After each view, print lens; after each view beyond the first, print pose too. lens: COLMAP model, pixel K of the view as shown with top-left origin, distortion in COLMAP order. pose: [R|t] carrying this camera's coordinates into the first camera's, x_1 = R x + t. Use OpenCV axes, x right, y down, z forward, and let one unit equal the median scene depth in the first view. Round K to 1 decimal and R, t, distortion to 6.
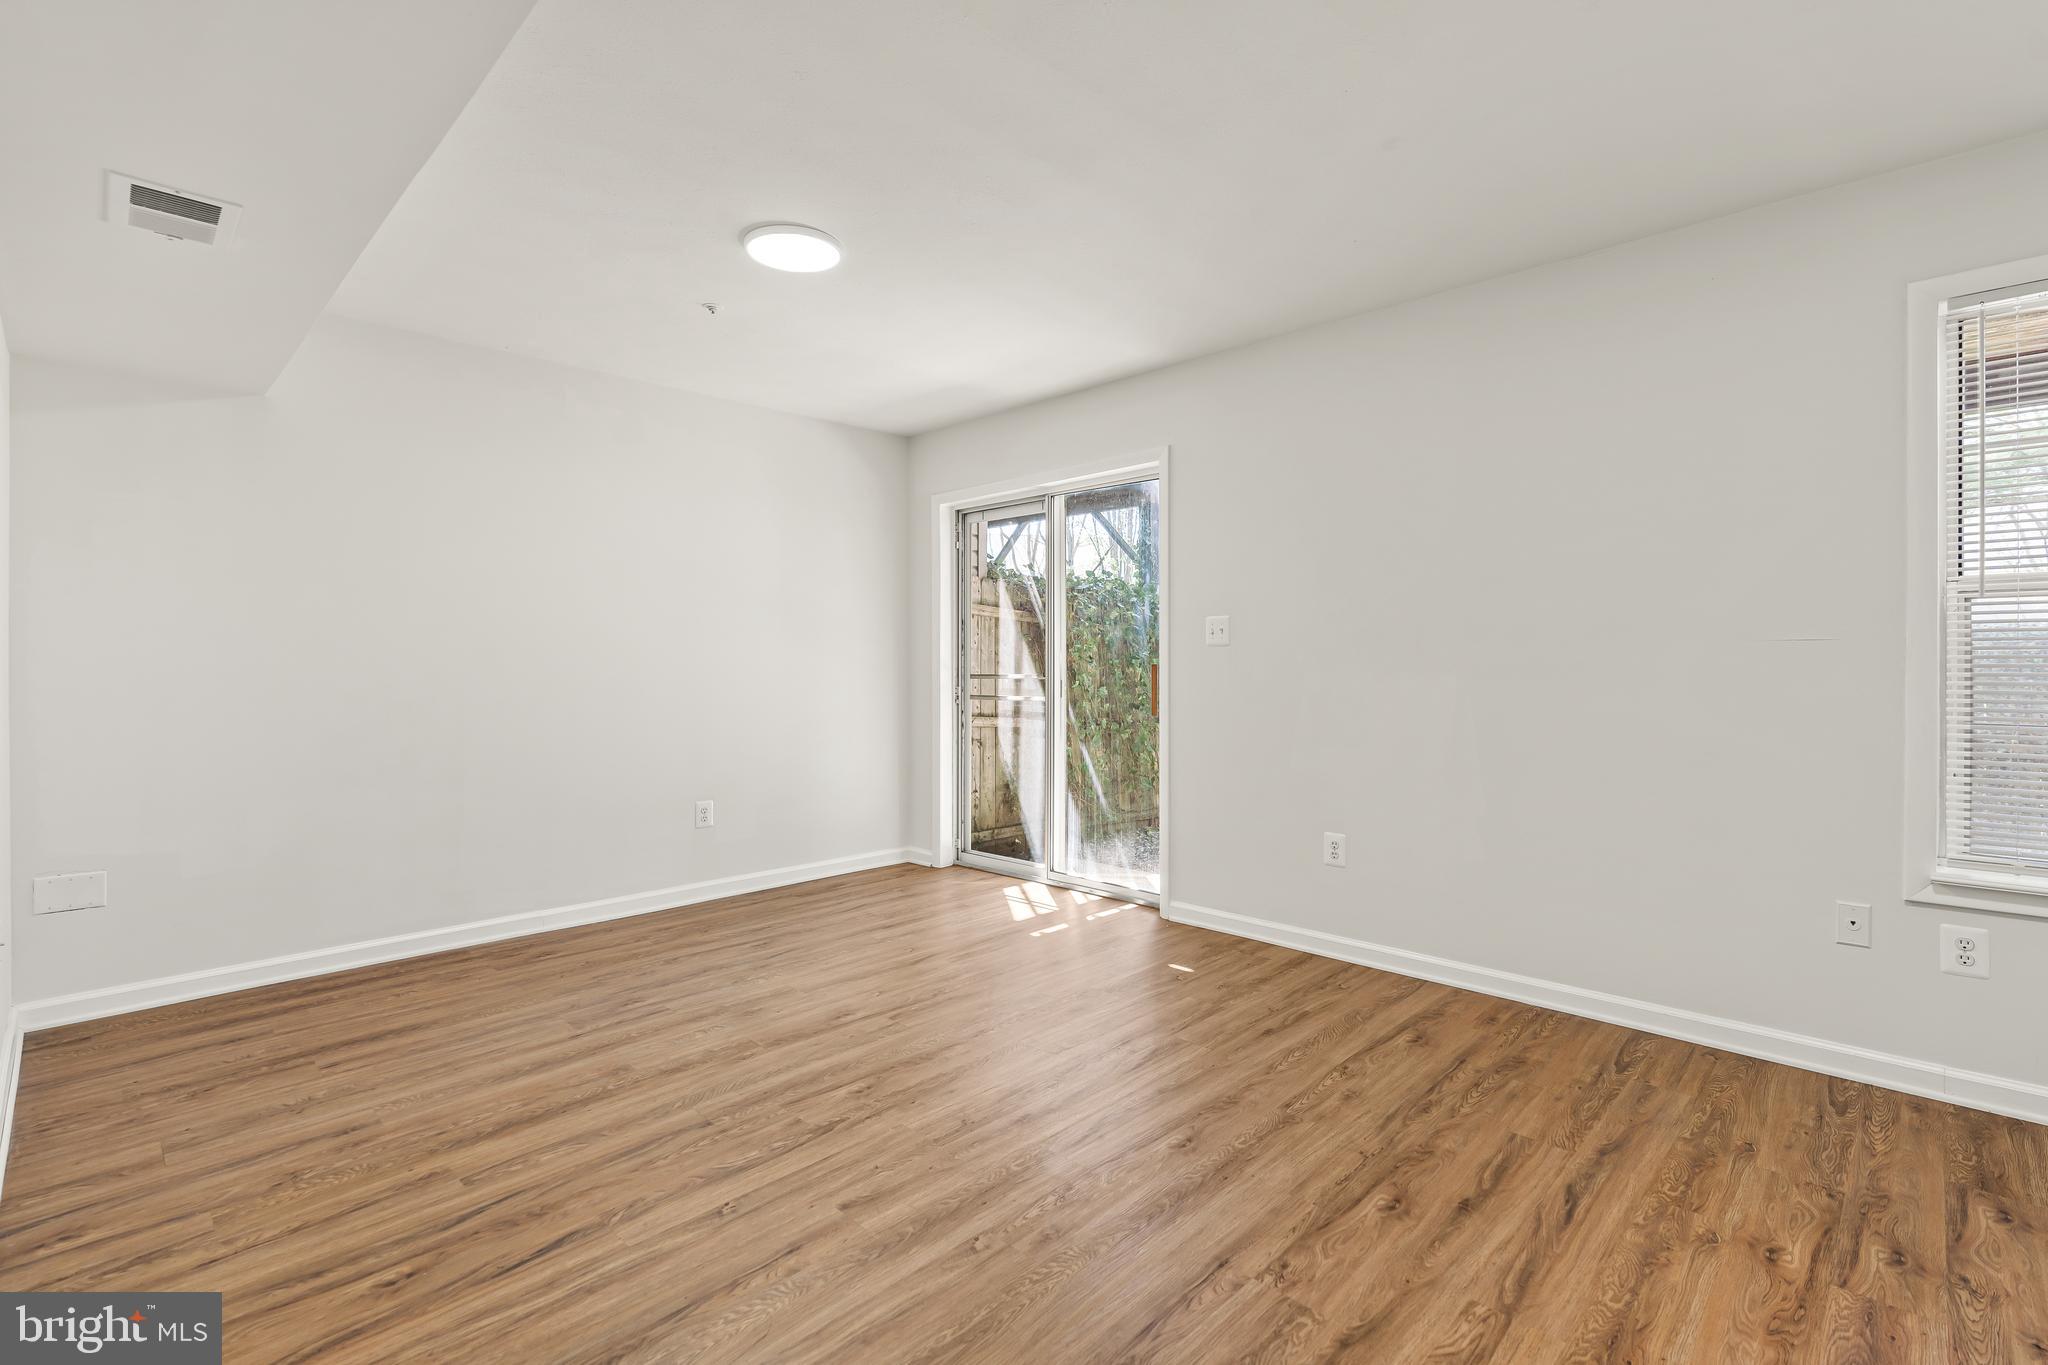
lens RADIAL K [[927.5, 0, 1024.0], [0, 927.5, 682.5], [0, 0, 1]] dist [-0.001068, 0.000428]
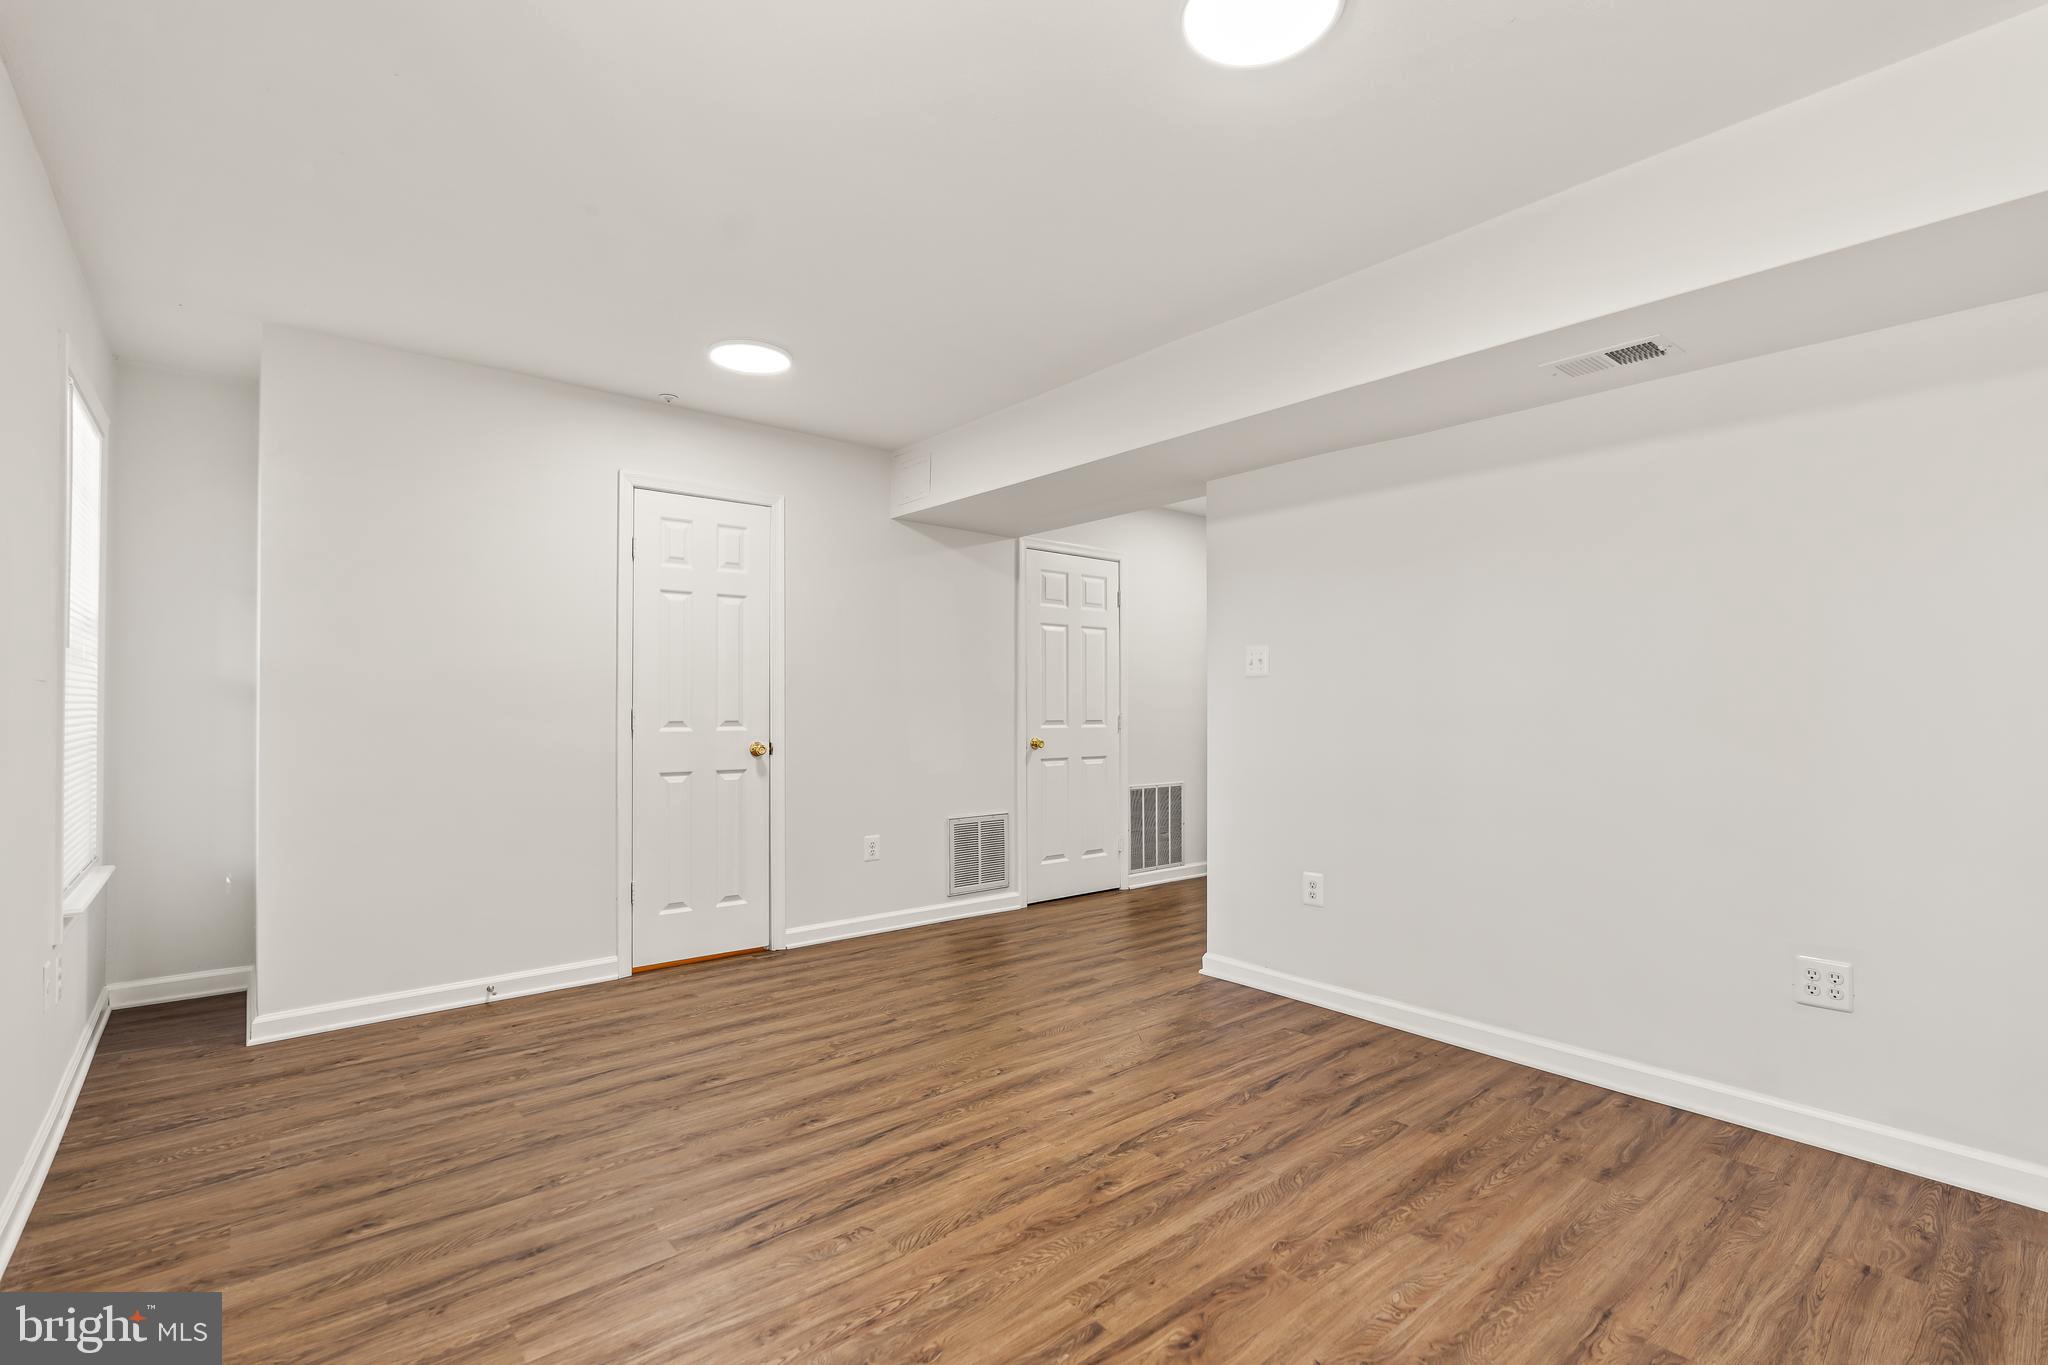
lens RADIAL K [[940.0, 0, 1027.5], [0, 940.0, 706.5], [0, 0, 1]] dist [-0.001207, -0.000043]
pose [[-0.995482, 0.000190, 0.094949, -0.191797], [0.002020, 0.999814, 0.019176, -0.040088], [-0.094927, 0.019281, -0.995297, 1.962045]]
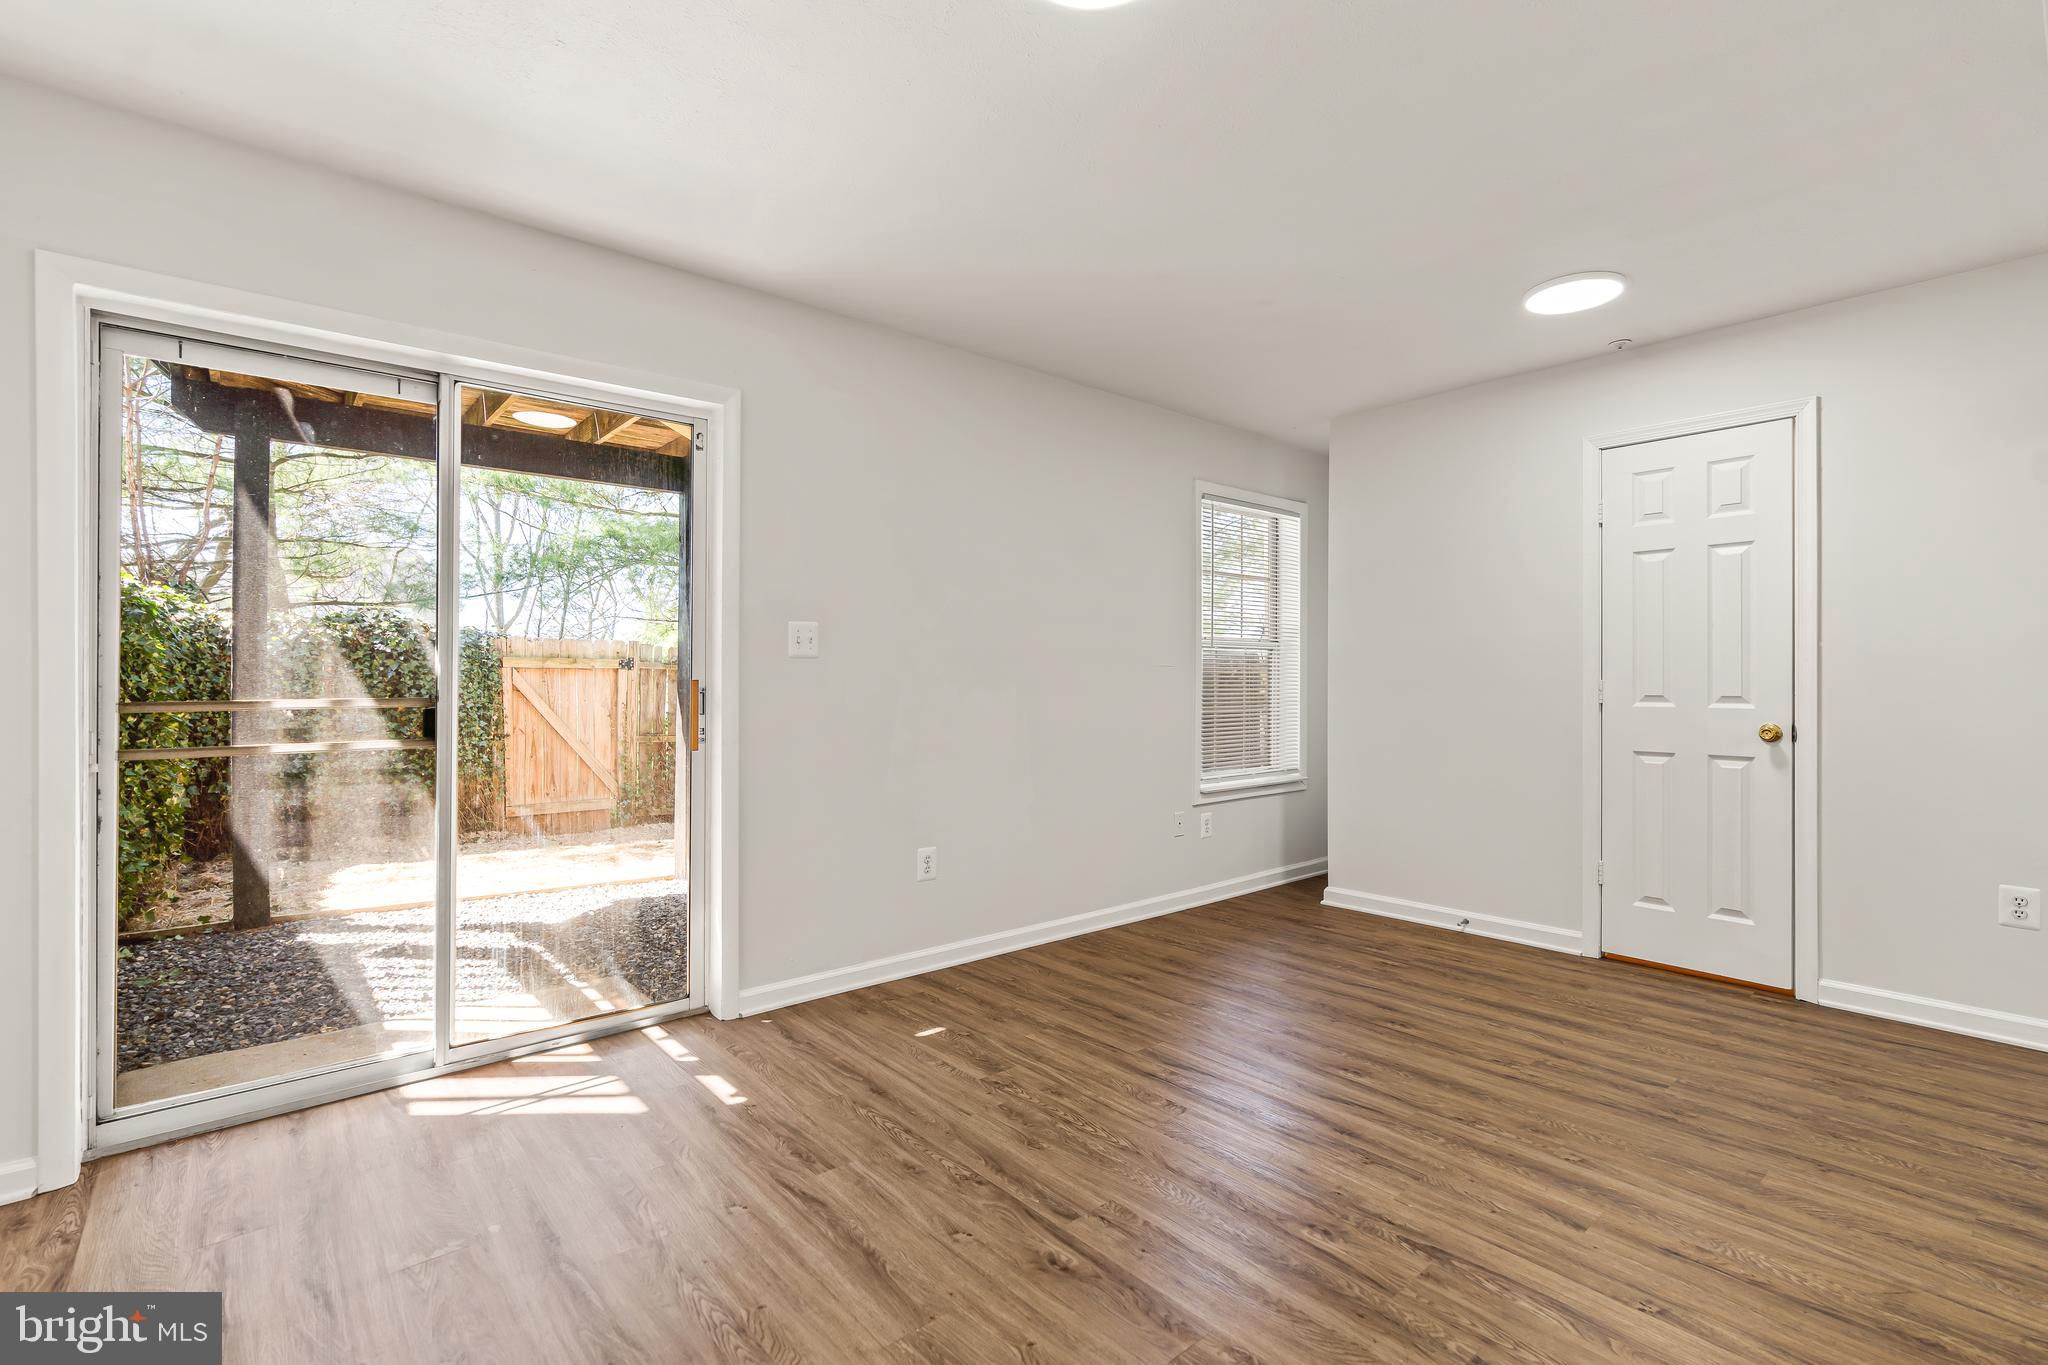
lens RADIAL K [[927.5, 0, 1024.0], [0, 927.5, 682.5], [0, 0, 1]] dist [-0.001068, 0.000428]
pose [[0.088466, -0.000595, 0.996079, -0.997401], [0.019538, 0.999808, -0.001138, -0.021136], [-0.995888, 0.019563, 0.088460, 1.208210]]
